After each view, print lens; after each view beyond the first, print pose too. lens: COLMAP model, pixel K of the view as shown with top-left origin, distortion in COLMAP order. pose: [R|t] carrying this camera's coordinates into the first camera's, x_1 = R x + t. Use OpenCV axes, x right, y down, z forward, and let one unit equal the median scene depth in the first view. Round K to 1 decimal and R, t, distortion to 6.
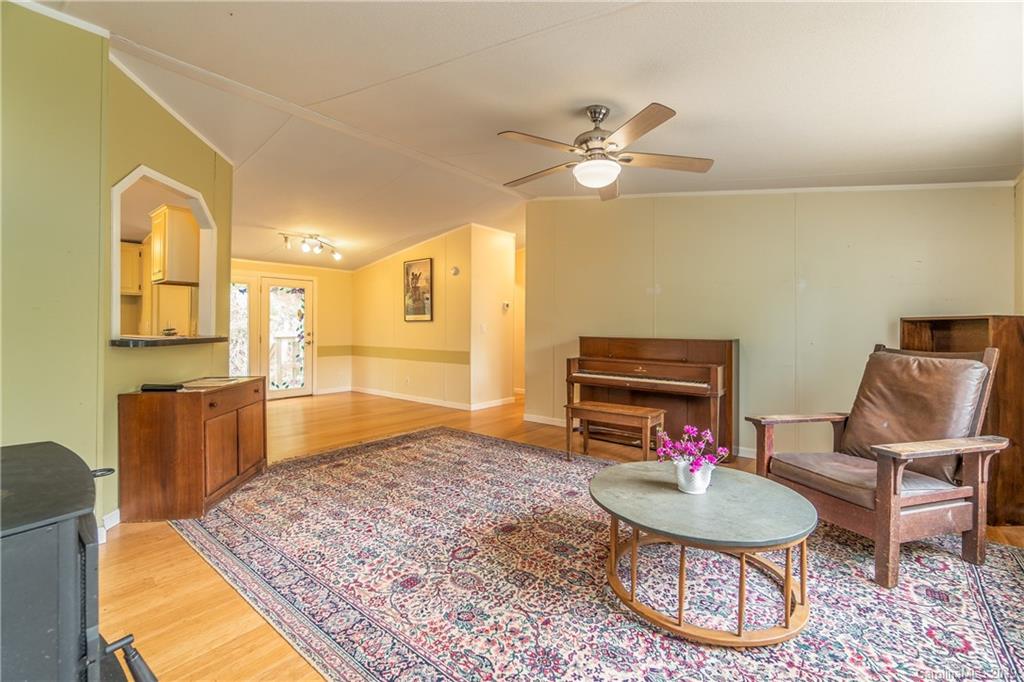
lens RADIAL K [[444.3, 0, 512.2], [0, 444.3, 332.8], [0, 0, 1]] dist [-0.000692, 0.000189]
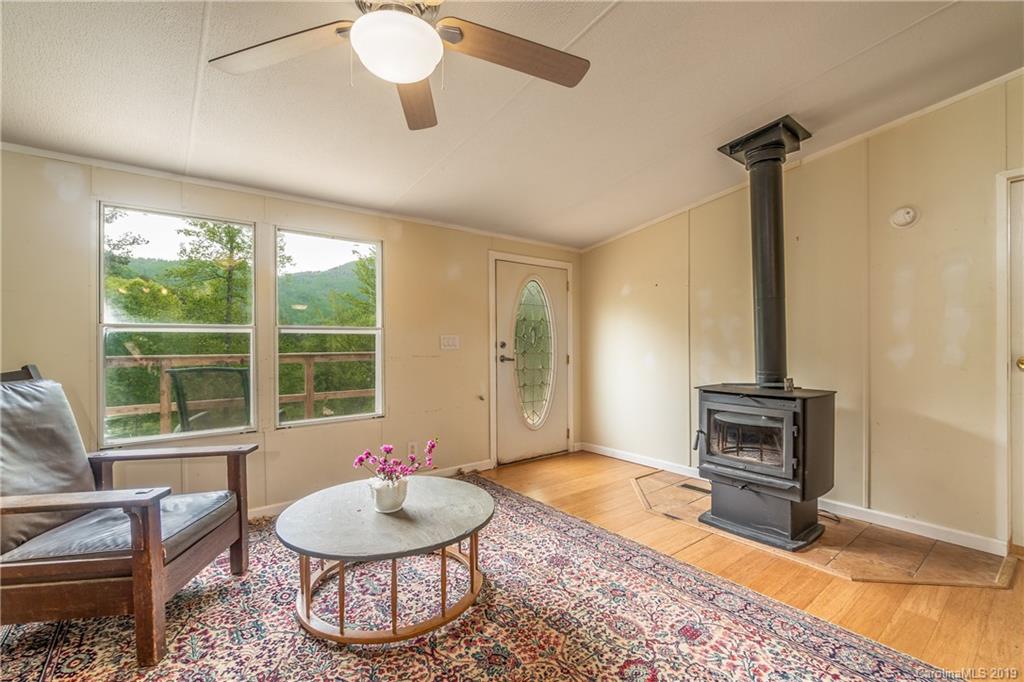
lens RADIAL K [[444.3, 0, 515.7], [0, 444.3, 342.2], [0, 0, 1]] dist [-0.000692, 0.000189]
pose [[-0.978470, -0.002964, 0.206365, -0.072777], [-0.000652, 0.999936, 0.011272, -0.025014], [-0.206386, 0.010894, -0.978410, 1.960338]]
